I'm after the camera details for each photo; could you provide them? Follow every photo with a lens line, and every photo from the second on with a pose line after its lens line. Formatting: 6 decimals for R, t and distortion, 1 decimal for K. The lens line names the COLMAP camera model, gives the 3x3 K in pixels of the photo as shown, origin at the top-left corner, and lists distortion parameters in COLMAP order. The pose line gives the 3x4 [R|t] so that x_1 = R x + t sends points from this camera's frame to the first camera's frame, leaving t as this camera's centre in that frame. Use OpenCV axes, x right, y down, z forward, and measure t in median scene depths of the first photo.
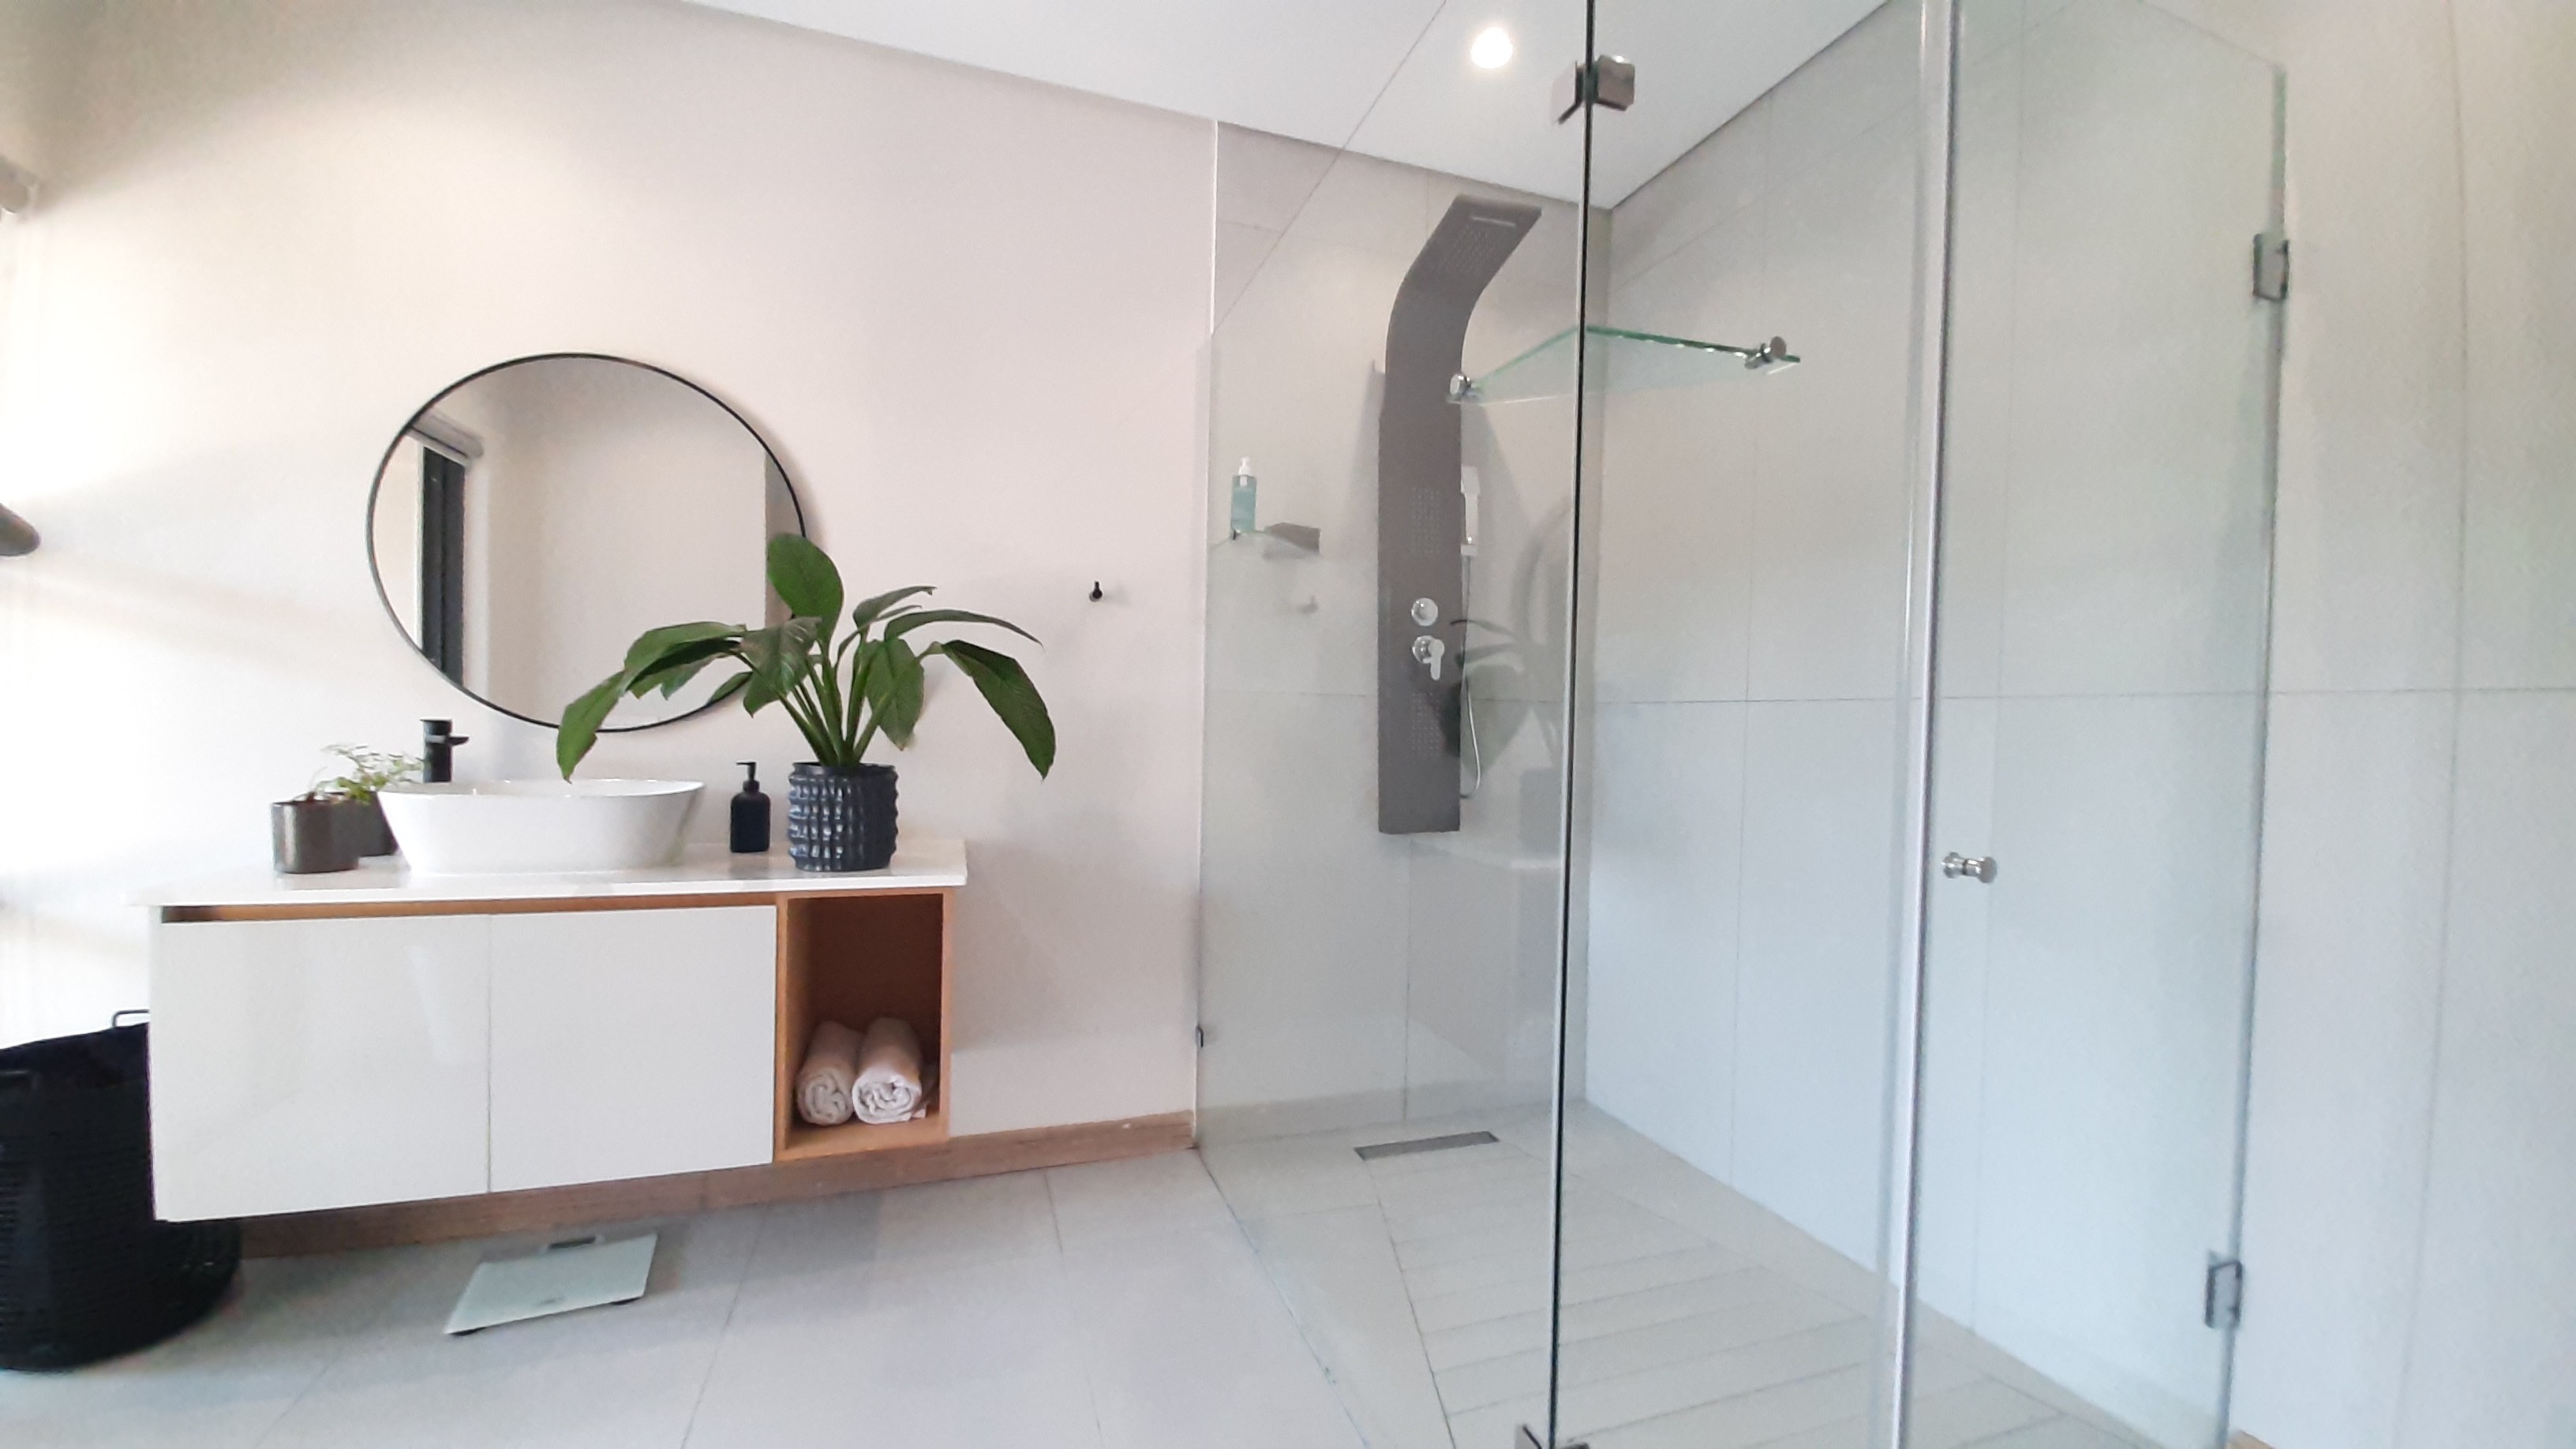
lens RADIAL K [[1005.4, 0, 1327.6], [0, 1005.4, 739.2], [0, 0, 1]] dist [0.006055, -0.014960]
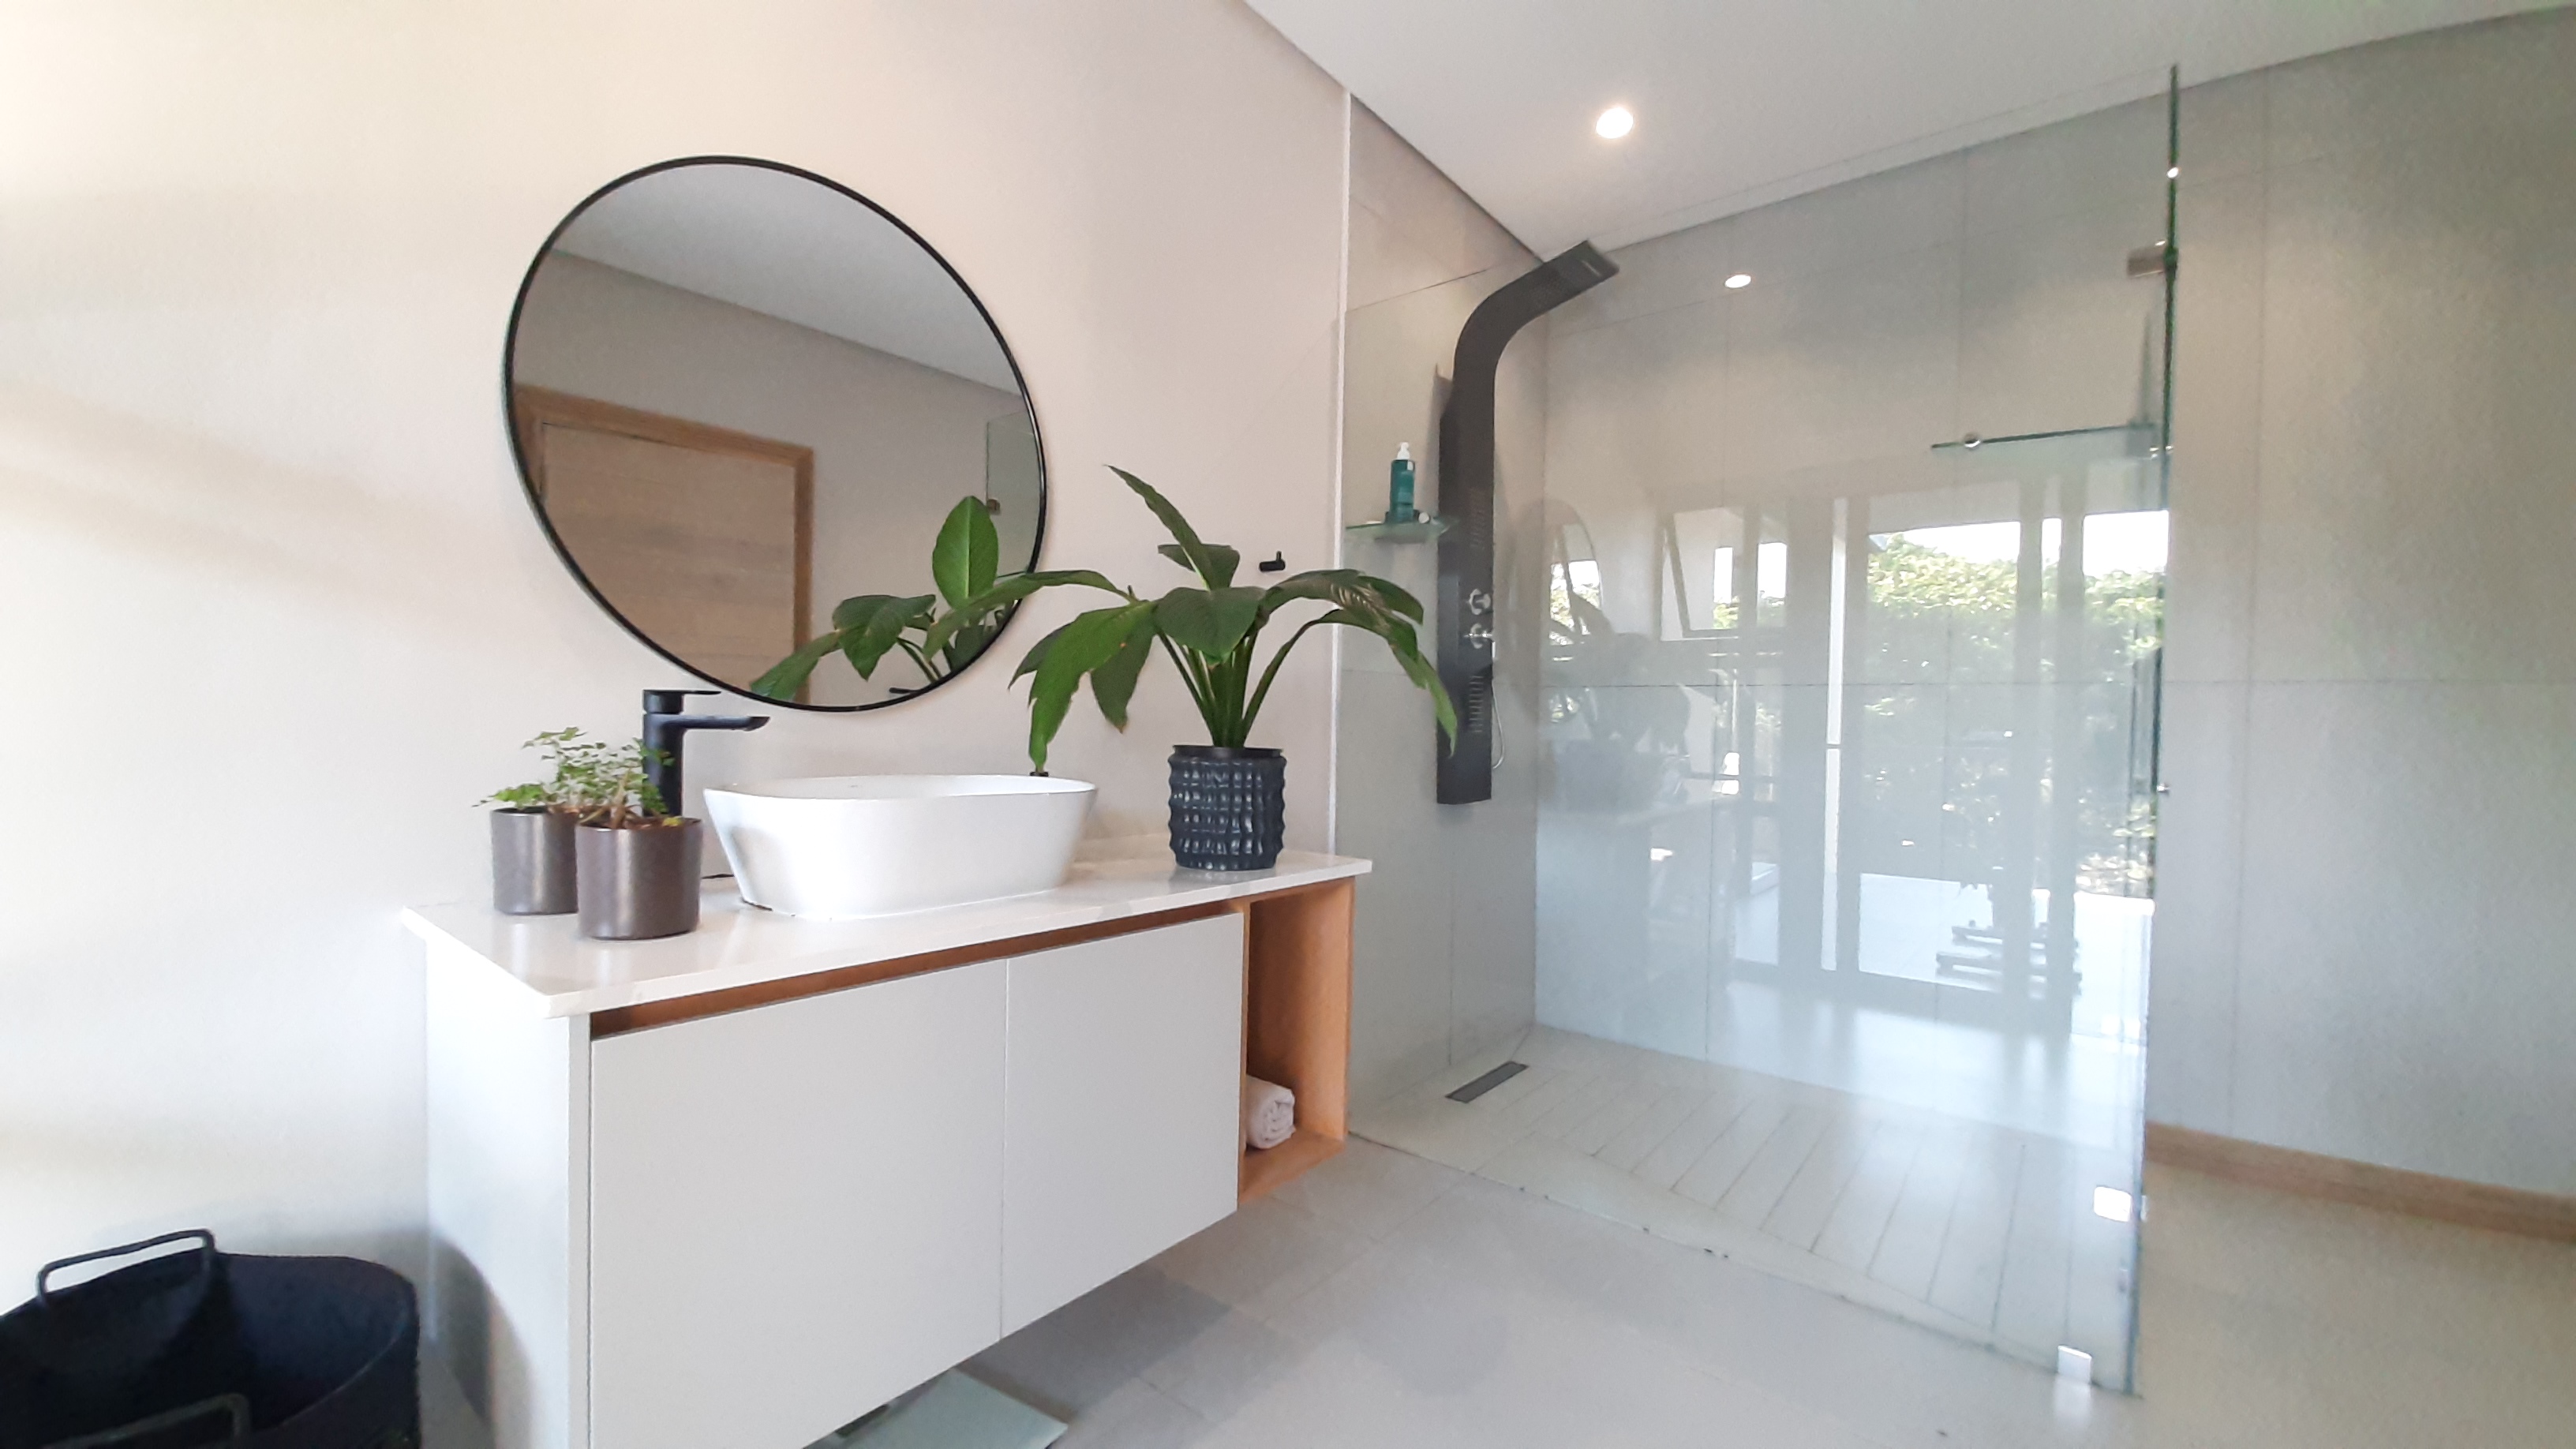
lens RADIAL K [[1007.1, 0, 1296.3], [0, 1007.1, 738.7], [0, 0, 1]] dist [0.015764, -0.015125]
pose [[0.858725, -0.012399, 0.512288, -0.877410], [0.003981, 0.999838, 0.017526, 0.001376], [-0.512422, -0.013011, 0.858635, 0.220984]]
